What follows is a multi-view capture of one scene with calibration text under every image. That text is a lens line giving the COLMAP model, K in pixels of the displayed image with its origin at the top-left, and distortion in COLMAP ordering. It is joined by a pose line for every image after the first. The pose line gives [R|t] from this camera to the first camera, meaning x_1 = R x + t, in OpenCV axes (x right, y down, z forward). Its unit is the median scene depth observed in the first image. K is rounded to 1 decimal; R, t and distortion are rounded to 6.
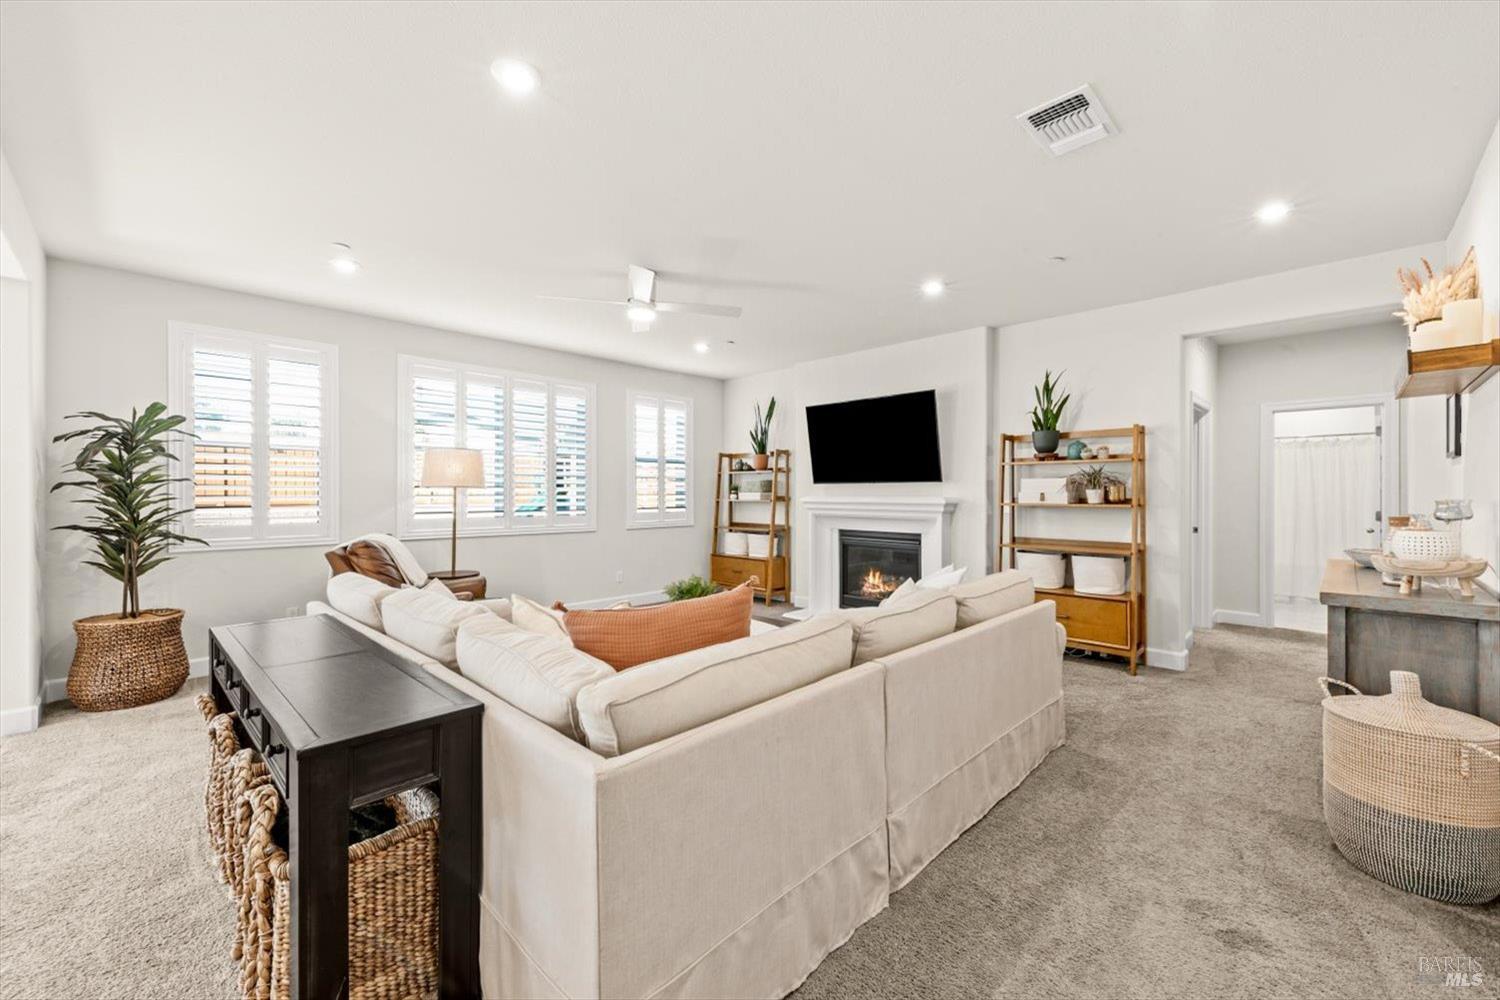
lens RADIAL K [[596.0, 0, 744.1], [0, 596.0, 491.3], [0, 0, 1]] dist [0.008460, -0.000567]
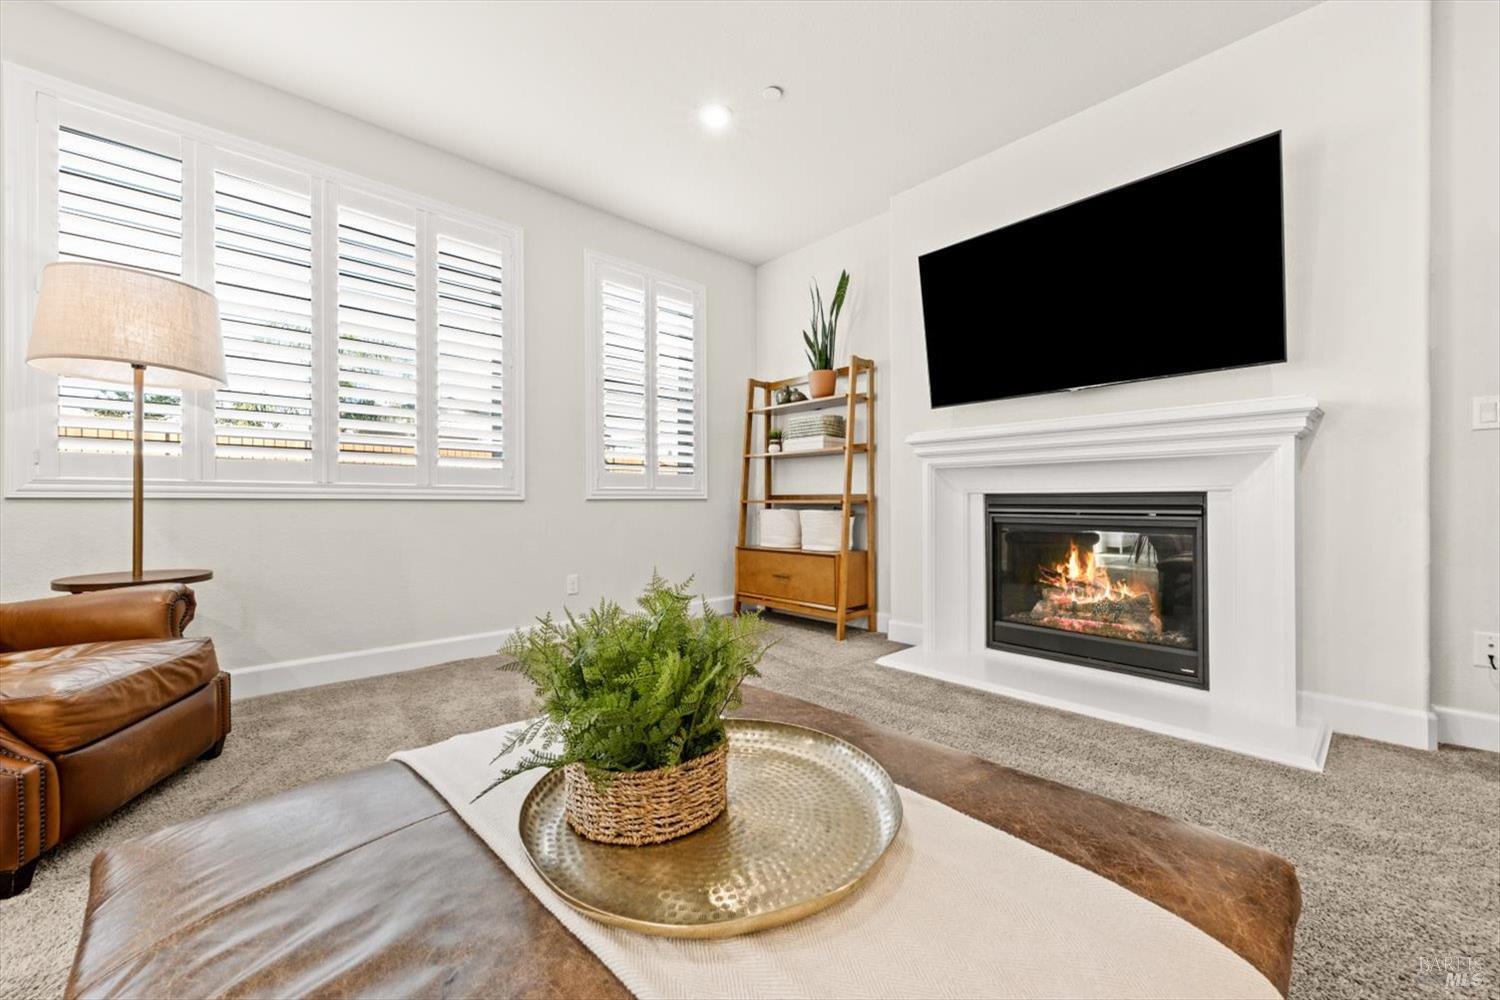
lens RADIAL K [[596.3, 0, 734.8], [0, 596.3, 500.4], [0, 0, 1]] dist [0.009356, -0.000187]
pose [[0.998269, -0.003359, -0.058722, -0.022901], [0.003343, 0.999994, -0.000358, 0.062012], [0.058723, 0.000161, 0.998274, 0.425645]]
